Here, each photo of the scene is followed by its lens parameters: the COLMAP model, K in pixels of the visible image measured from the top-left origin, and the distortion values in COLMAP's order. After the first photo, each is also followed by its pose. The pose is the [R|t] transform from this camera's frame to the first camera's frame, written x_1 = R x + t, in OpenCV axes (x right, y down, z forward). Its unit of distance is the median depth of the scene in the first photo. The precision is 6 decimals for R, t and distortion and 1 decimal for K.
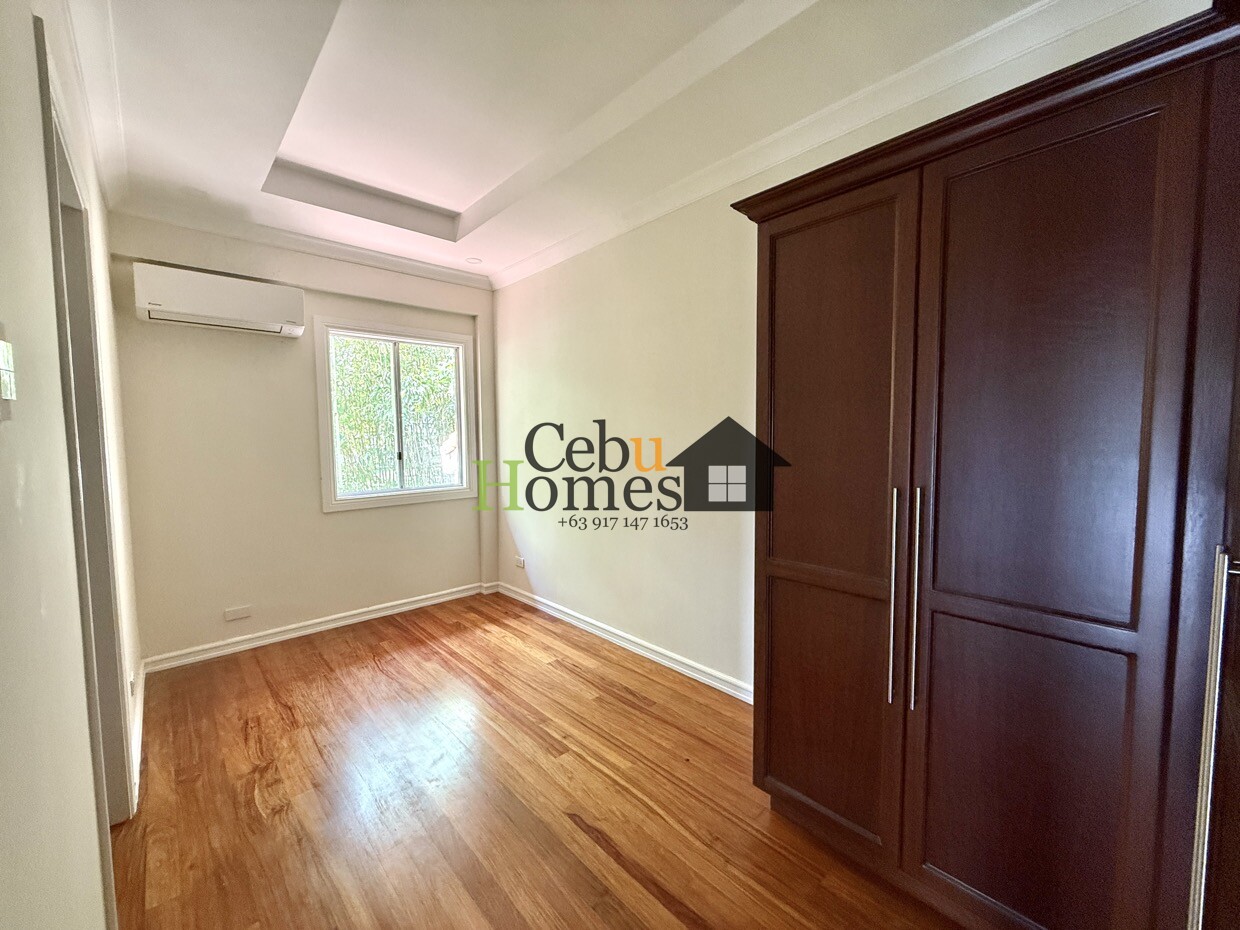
lens RADIAL K [[495.1, 0, 618.7], [0, 495.1, 467.9], [0, 0, 1]] dist [-0.001530, 0.000737]
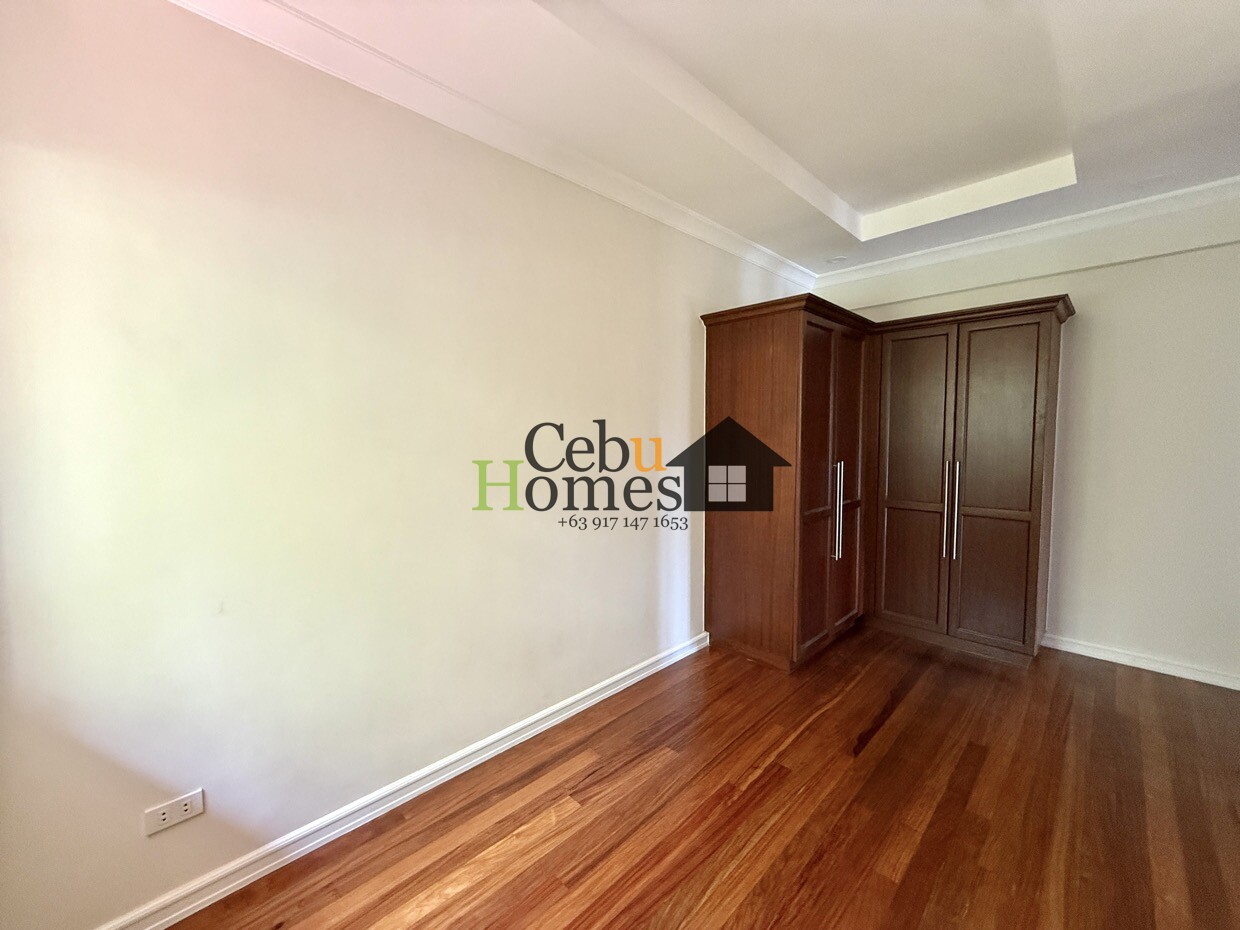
lens RADIAL K [[495.1, 0, 618.4], [0, 495.1, 460.4], [0, 0, 1]] dist [-0.001530, 0.000737]
pose [[-0.033259, -0.047108, 0.998336, -0.966393], [0.069377, 0.996370, 0.049327, -0.089886], [-0.997036, 0.070902, -0.029871, 1.204480]]
